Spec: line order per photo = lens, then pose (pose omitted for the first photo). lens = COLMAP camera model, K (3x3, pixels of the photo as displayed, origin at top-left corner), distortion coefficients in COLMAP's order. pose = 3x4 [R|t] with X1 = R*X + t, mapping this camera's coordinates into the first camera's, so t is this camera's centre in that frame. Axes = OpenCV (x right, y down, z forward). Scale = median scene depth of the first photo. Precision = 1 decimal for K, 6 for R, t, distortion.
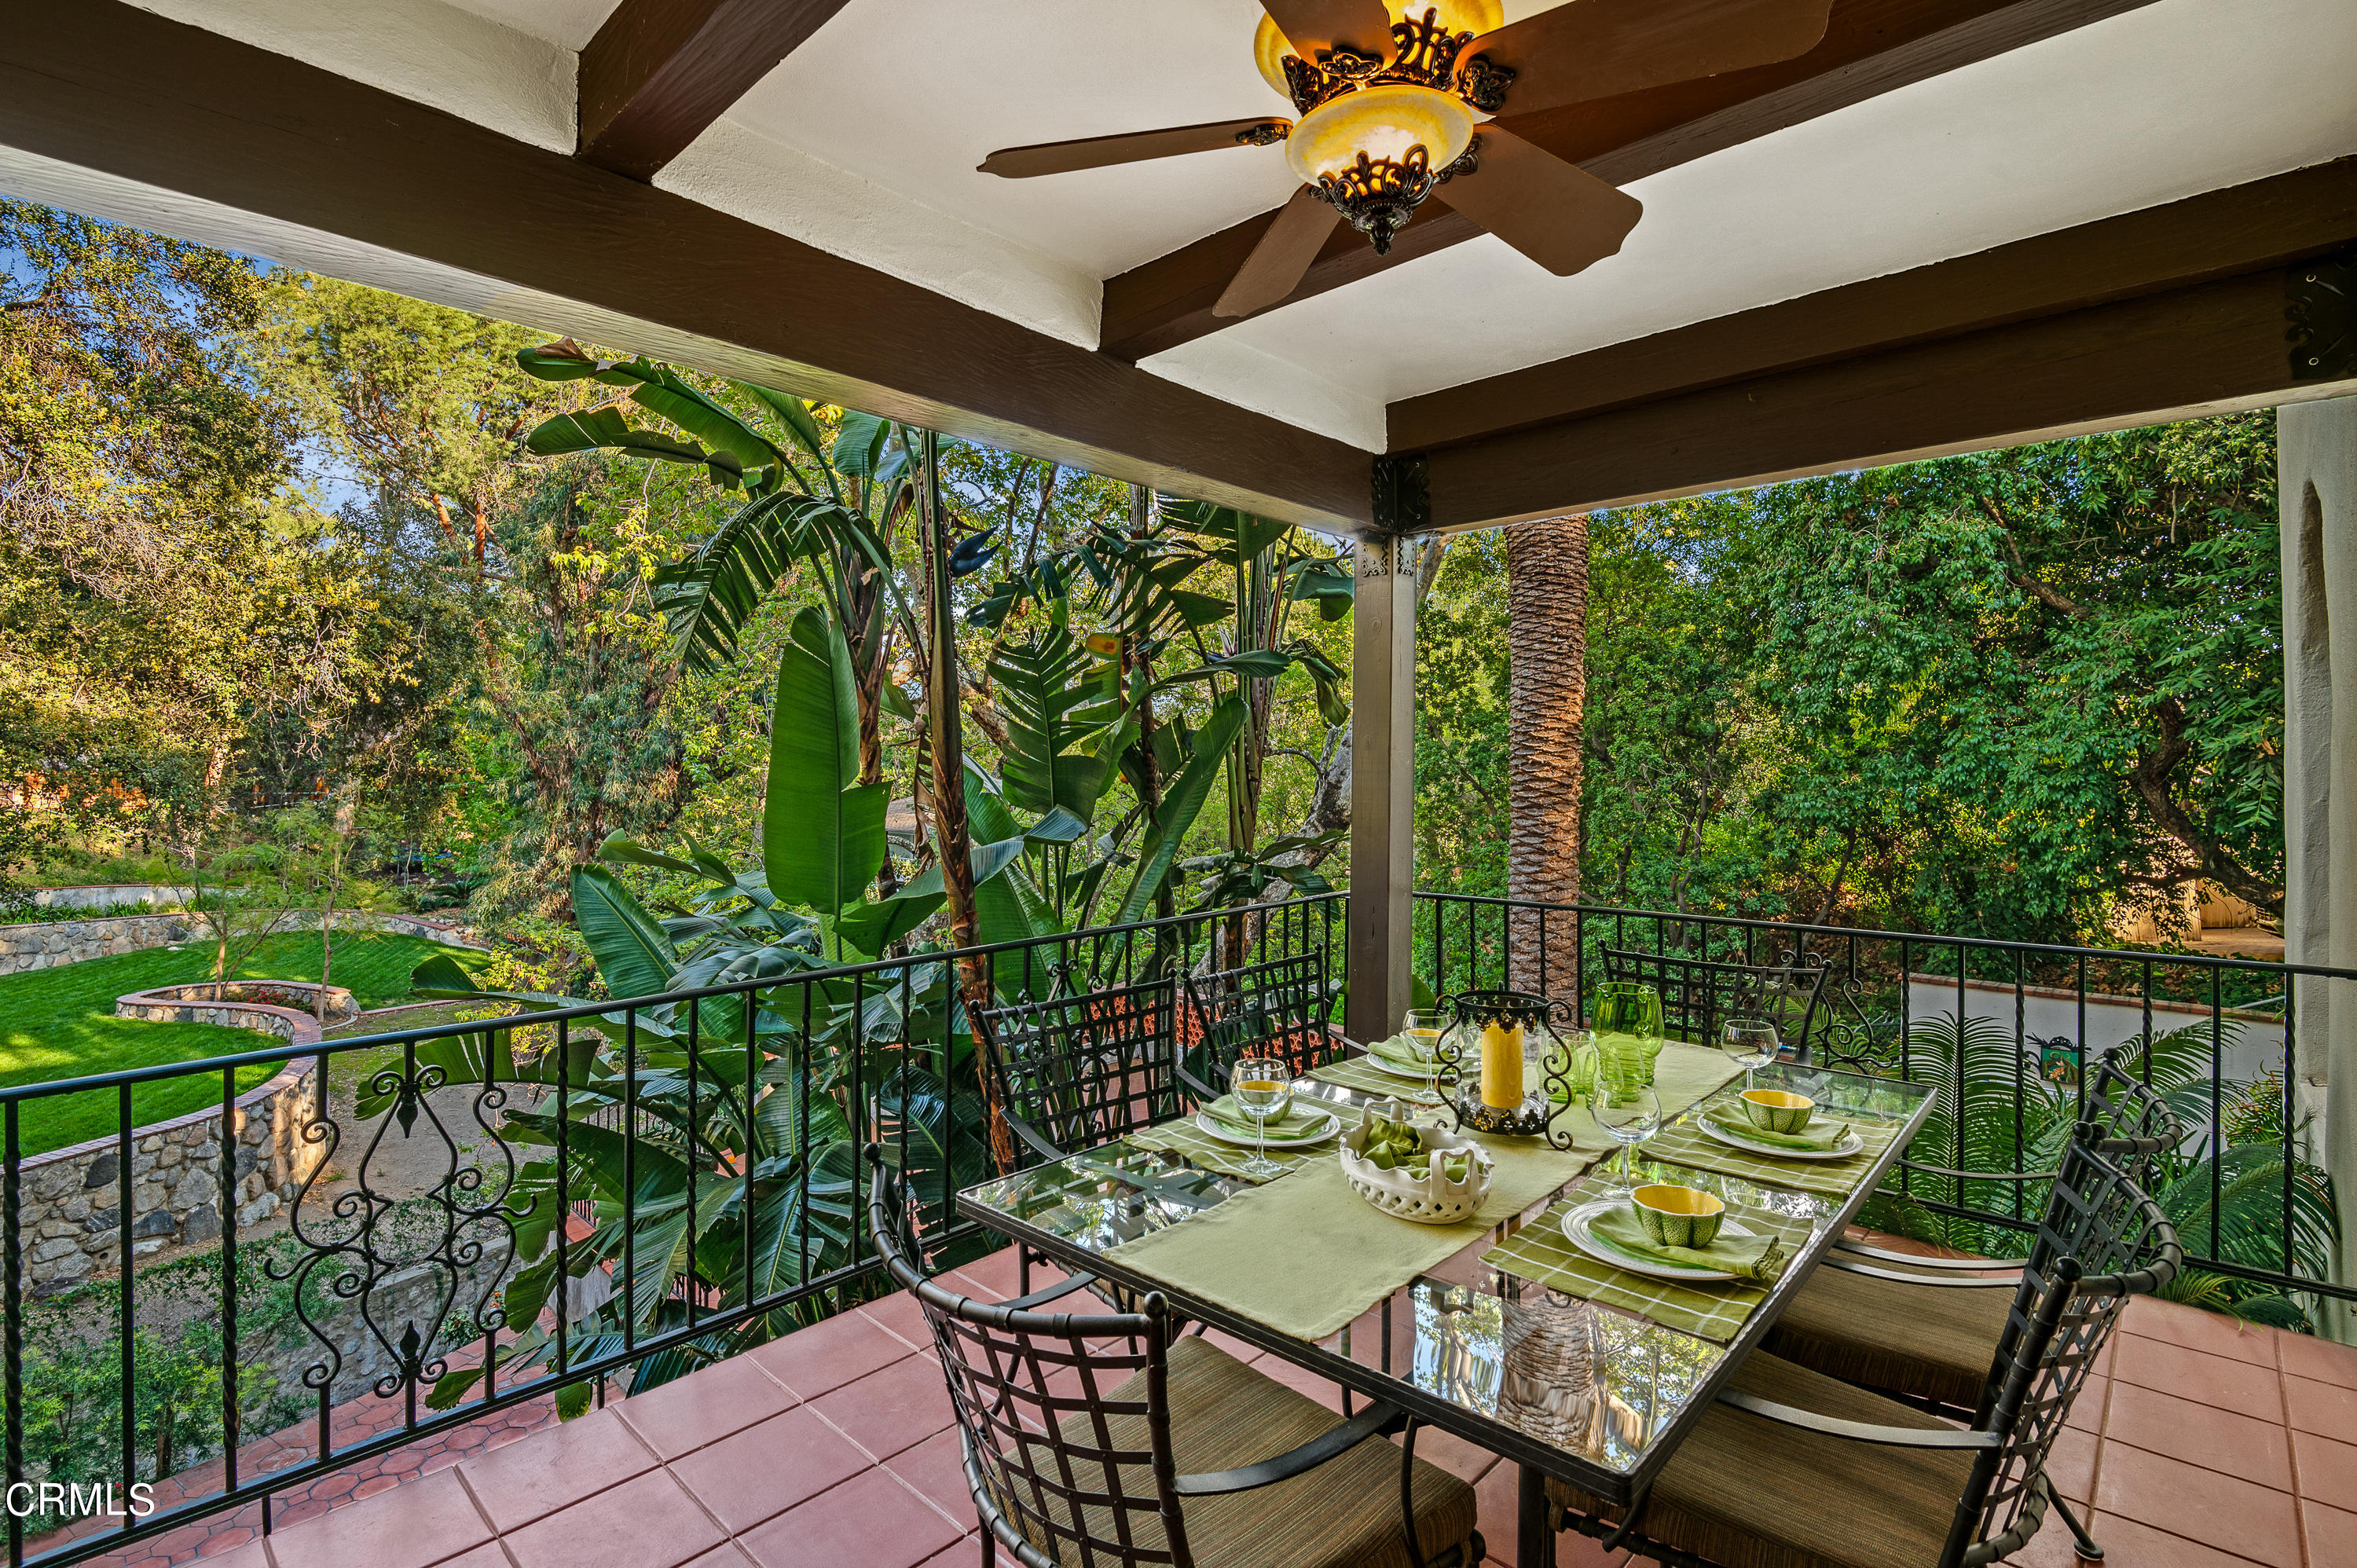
lens RADIAL K [[1101.4, 0, 1181.7], [0, 1101.4, 765.5], [0, 0, 1]] dist [-0.020641, 0.000851]
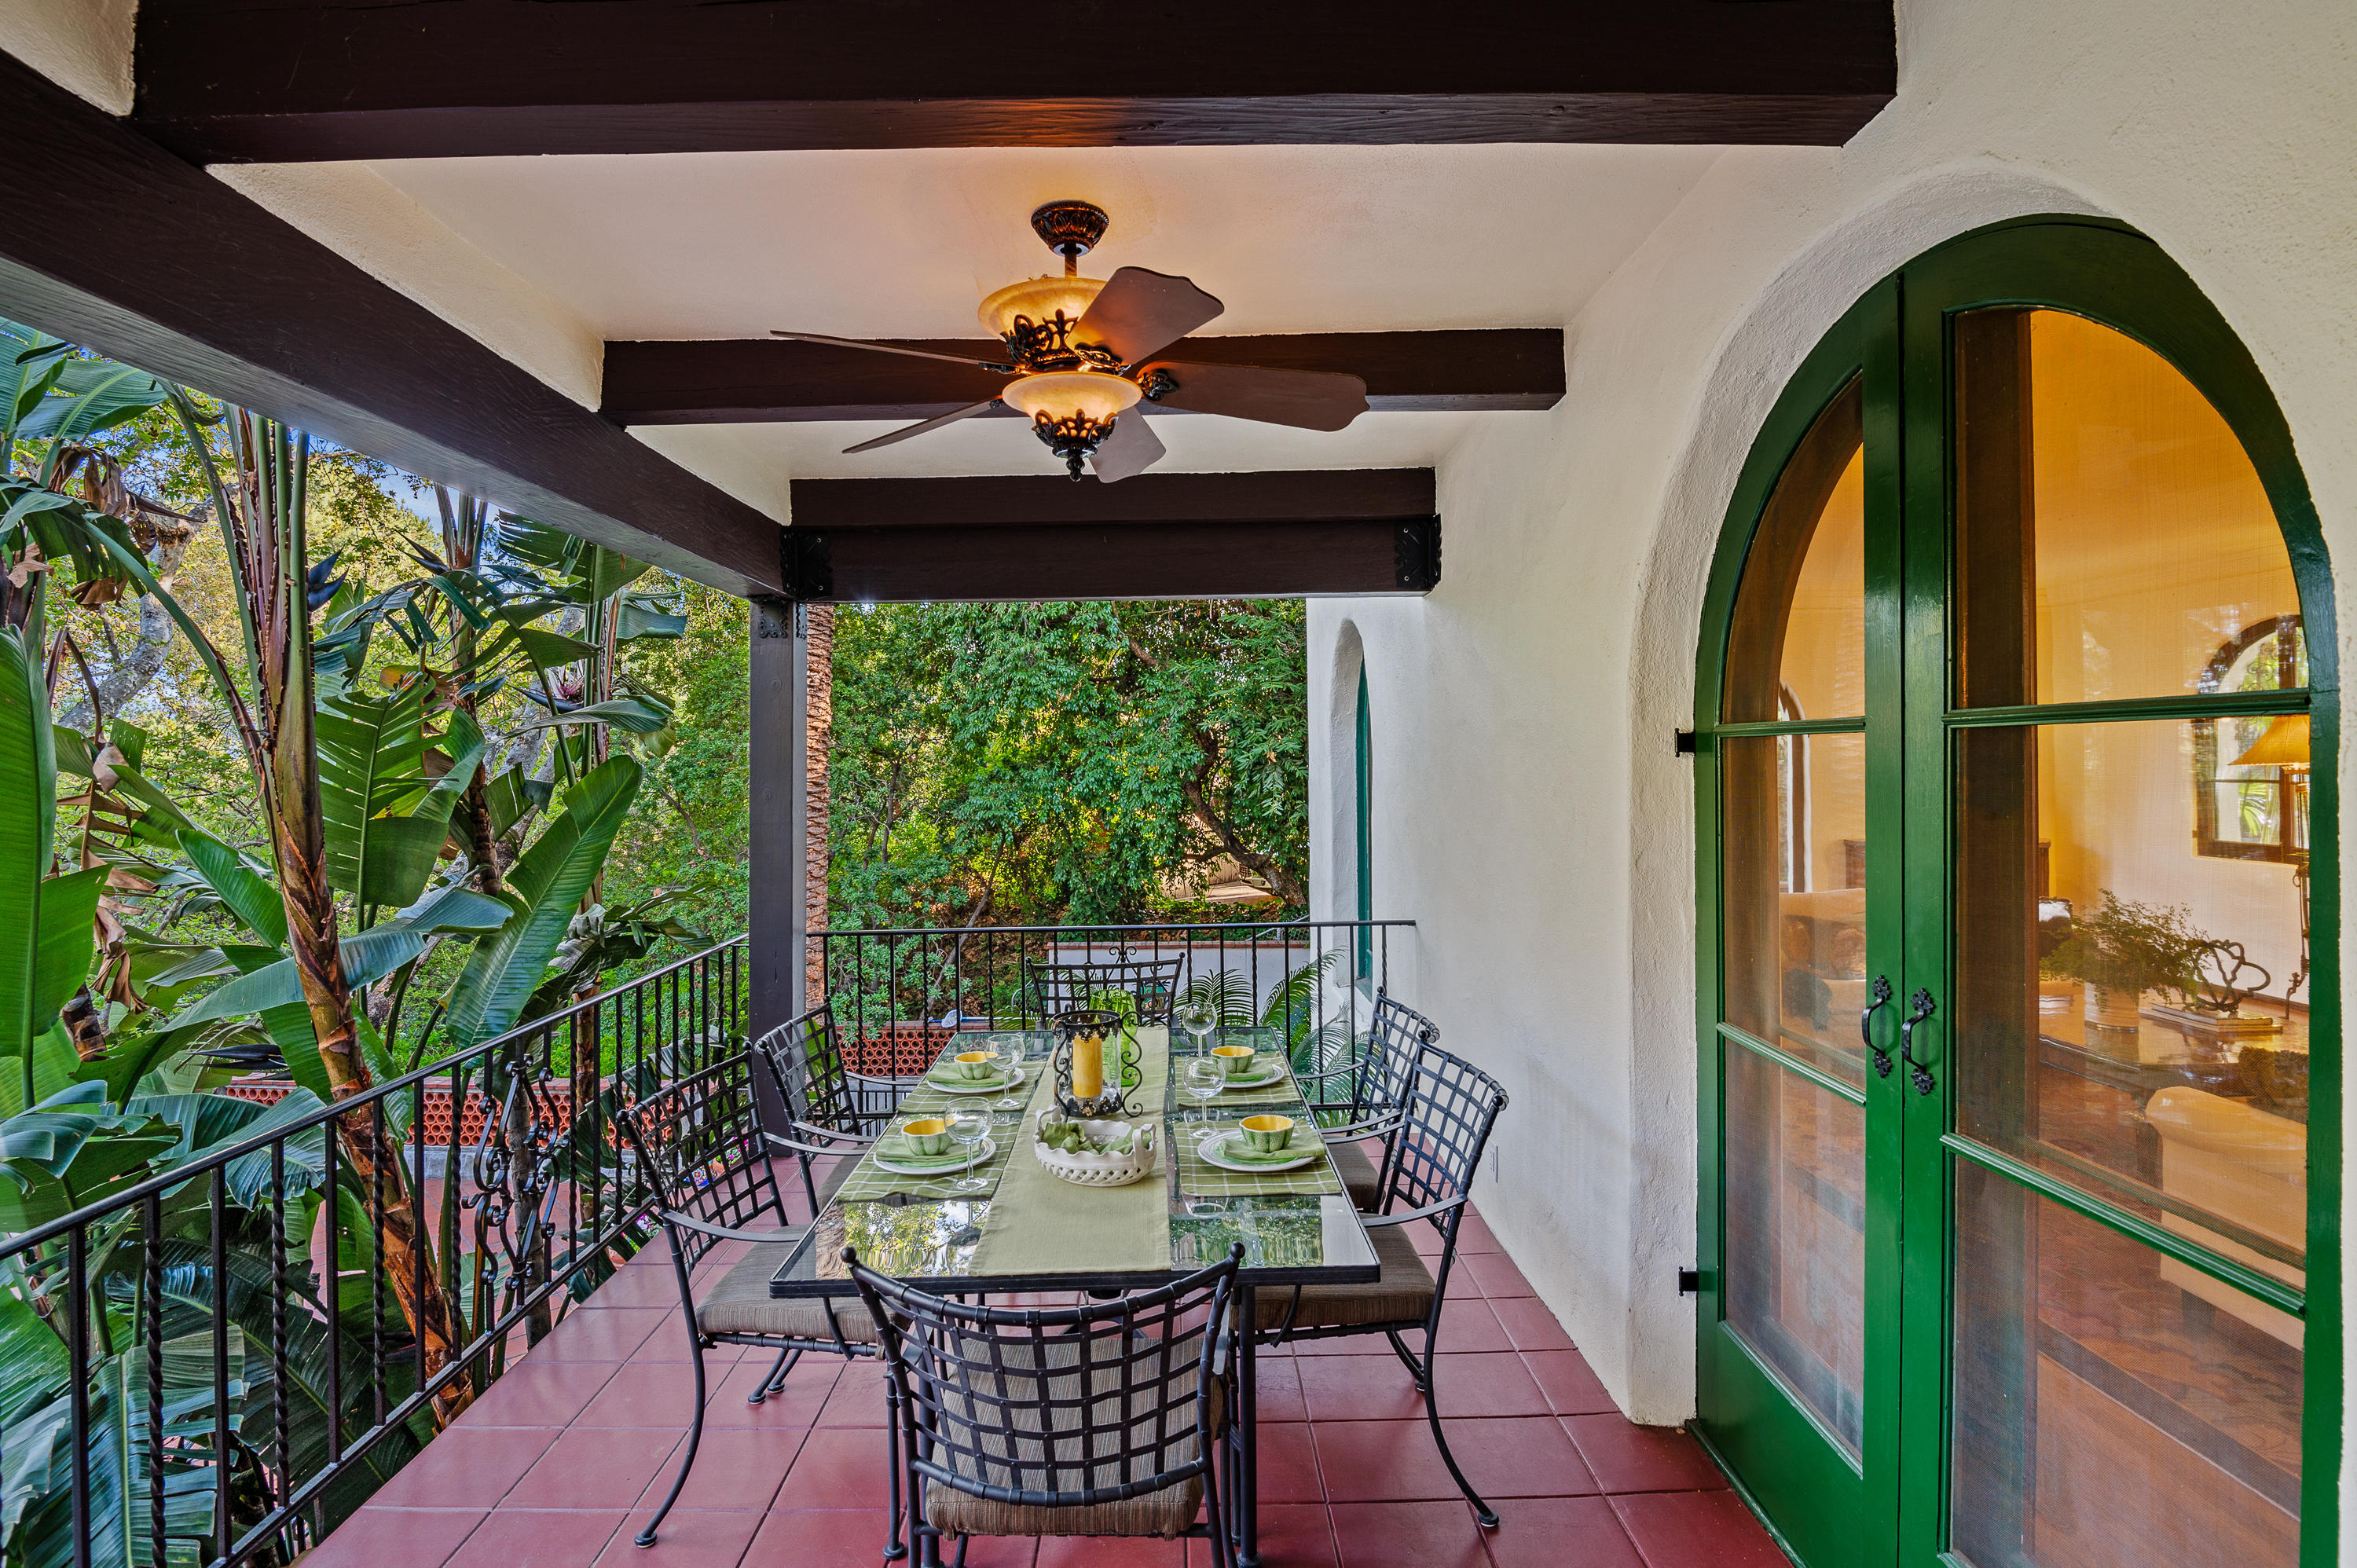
lens RADIAL K [[1101.4, 0, 1174.9], [0, 1101.4, 772.5], [0, 0, 1]] dist [-0.020641, 0.000851]
pose [[0.724347, -0.018513, 0.689187, -0.282000], [0.014212, 0.999828, 0.011920, -0.051640], [-0.689289, 0.001161, 0.724485, -0.026309]]
